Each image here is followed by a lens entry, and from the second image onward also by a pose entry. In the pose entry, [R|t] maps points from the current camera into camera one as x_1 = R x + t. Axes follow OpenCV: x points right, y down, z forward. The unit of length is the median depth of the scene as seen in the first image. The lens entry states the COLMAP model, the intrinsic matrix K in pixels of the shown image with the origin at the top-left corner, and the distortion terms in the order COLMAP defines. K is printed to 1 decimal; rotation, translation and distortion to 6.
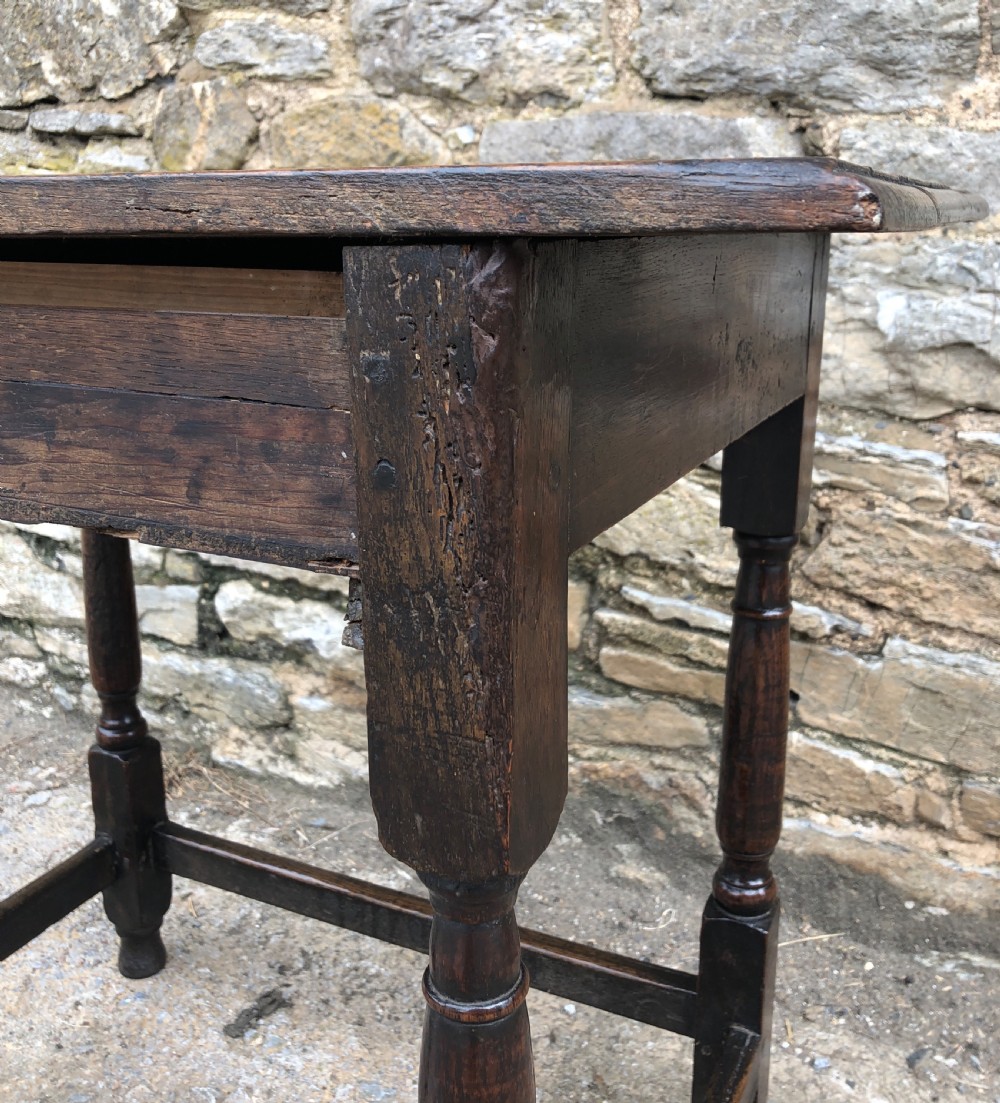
lens RADIAL K [[1144.4, 0, 502.2], [0, 1144.4, 507.4], [0, 0, 1]] dist [0.005630, 0.000000]
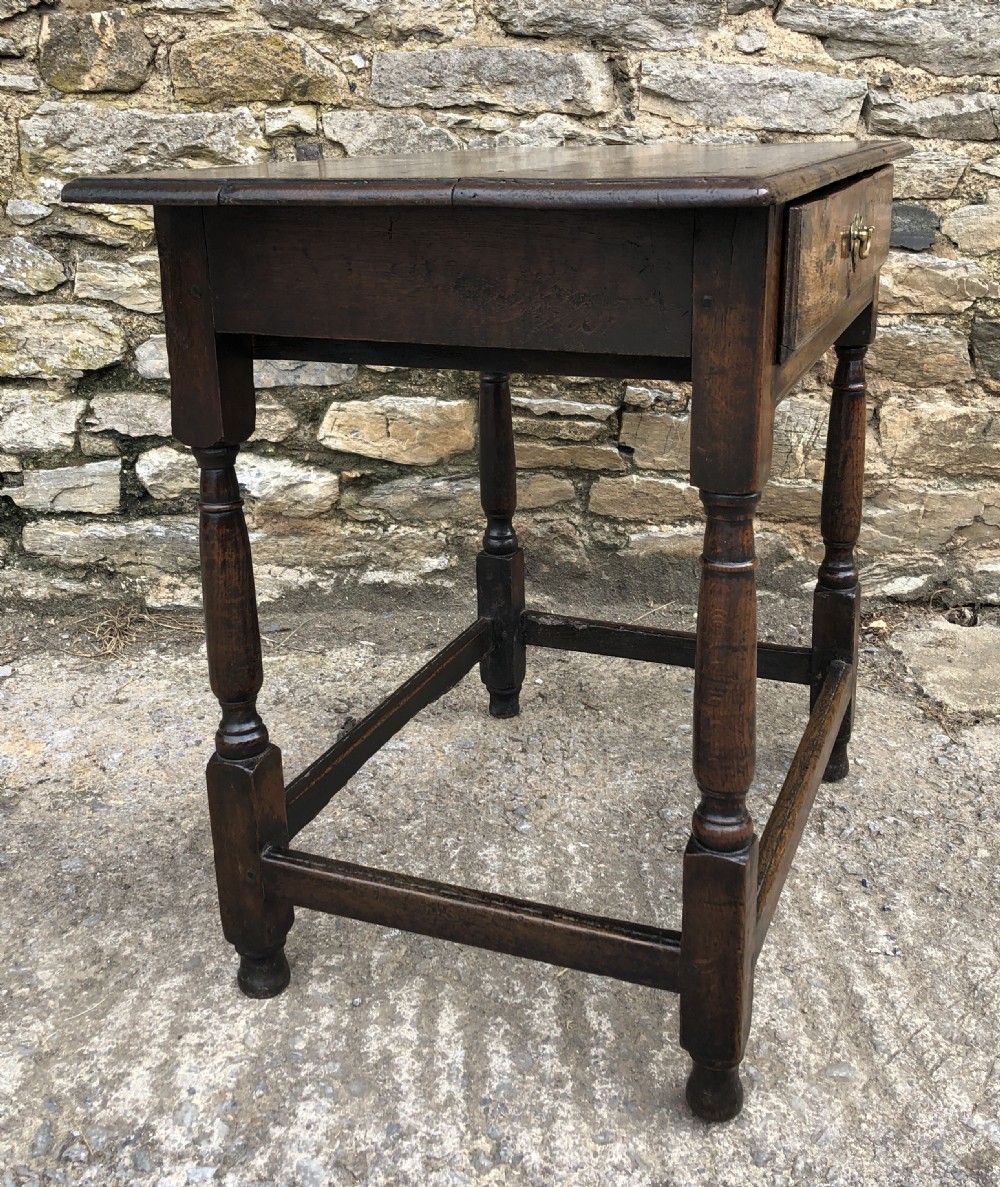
lens RADIAL K [[1307.7, 0, 522.2], [0, 1307.7, 519.4], [0, 0, 1]] dist [0.022629, 0.000000]
pose [[0.879704, -0.180270, 0.440026, -0.635254], [0.132582, 0.981644, 0.137102, 0.002530], [-0.456665, -0.062270, 0.887457, -0.442739]]
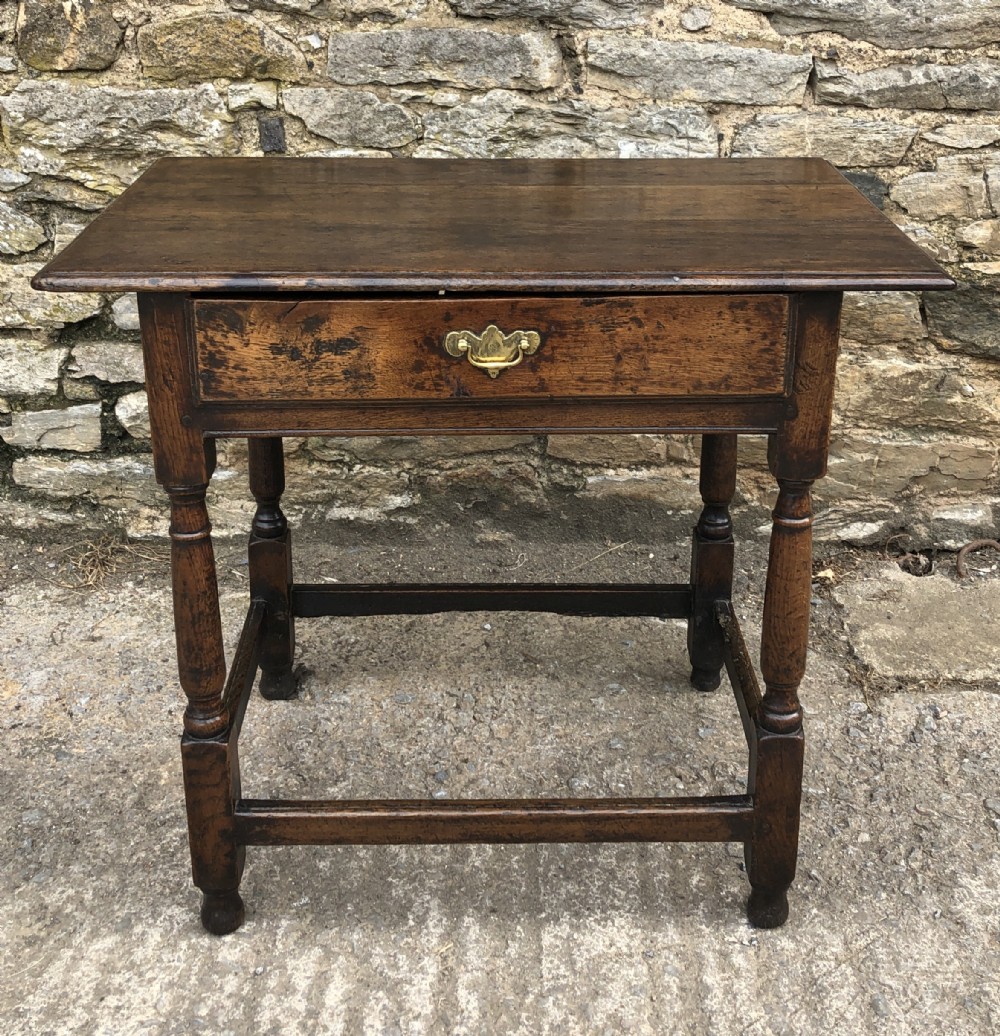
lens RADIAL K [[1425.3, 0, 510.9], [0, 1425.3, 367.1], [0, 0, 1]] dist [0.057747, 0.000000]
pose [[0.913823, -0.188799, 0.359558, -0.517421], [0.130058, 0.974789, 0.181305, -0.236675], [-0.384723, -0.118917, 0.915340, -0.699827]]
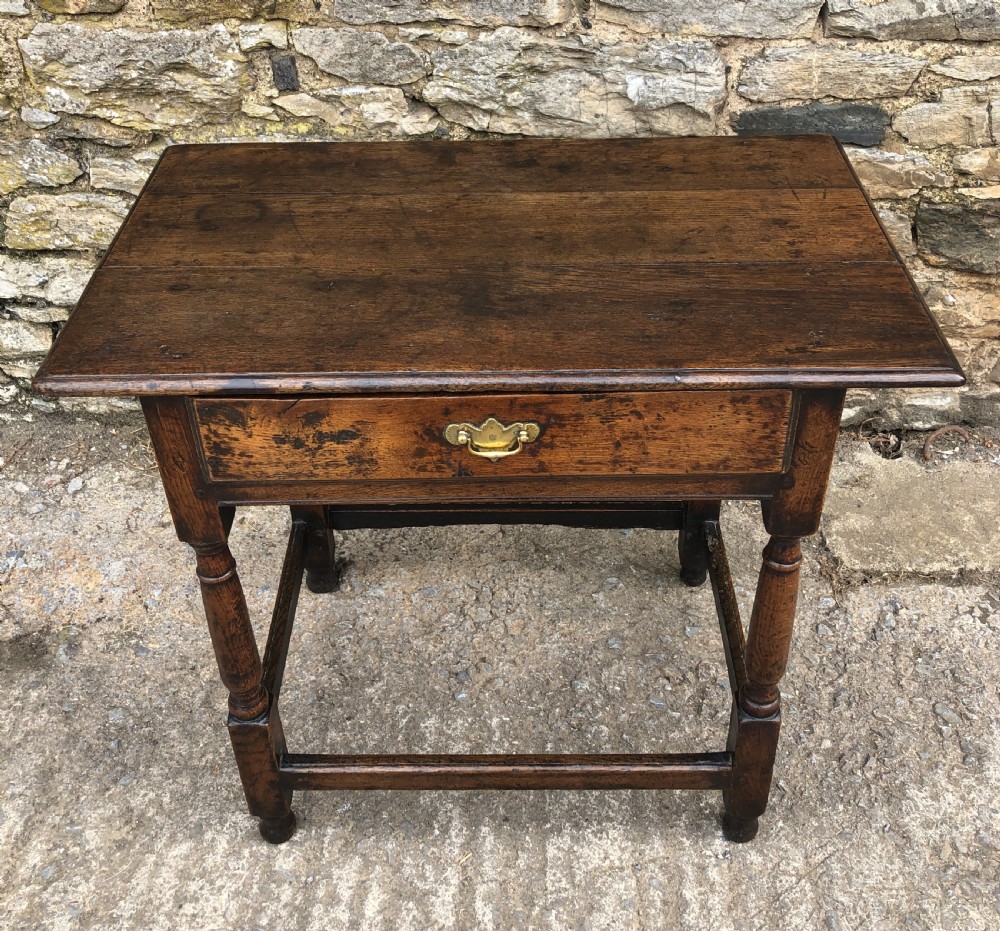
lens RADIAL K [[1164.3, 0, 498.1], [0, 1164.3, 405.5], [0, 0, 1]] dist [0.023657, 0.000000]
pose [[0.921995, -0.287960, 0.258850, -0.349363], [0.149704, 0.881637, 0.447555, -0.487248], [-0.357090, -0.373893, 0.855974, -0.443220]]
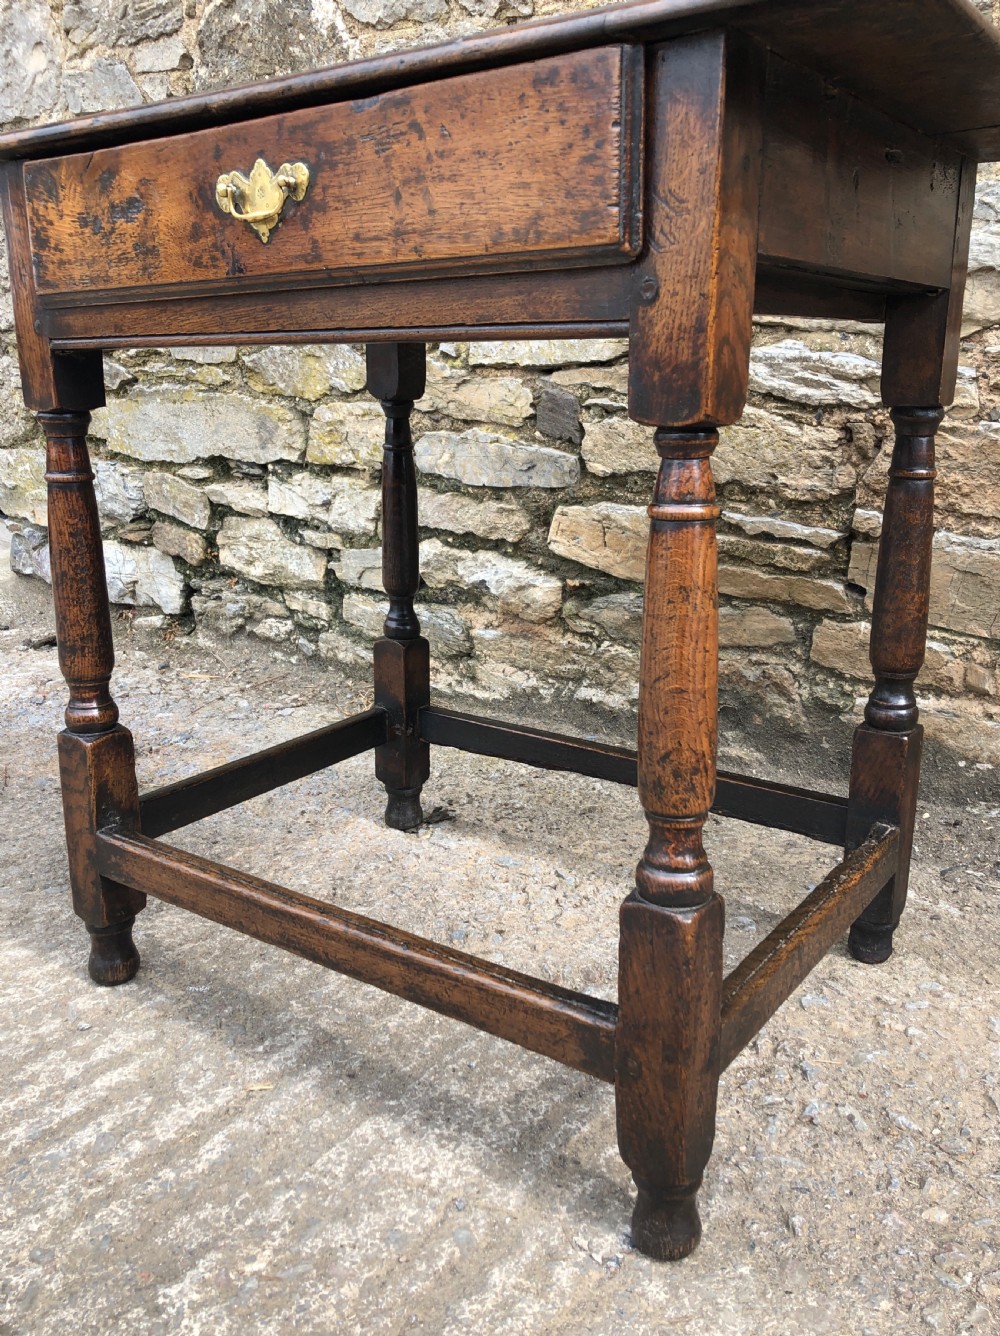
lens RADIAL K [[1145.9, 0, 490.5], [0, 1145.9, 640.9], [0, 0, 1]] dist [0.011592, 0.006515]
pose [[0.972177, -0.002414, -0.234236, 0.160316], [0.006459, 0.999843, 0.016501, 0.196896], [0.234159, -0.017554, 0.972040, -0.262329]]
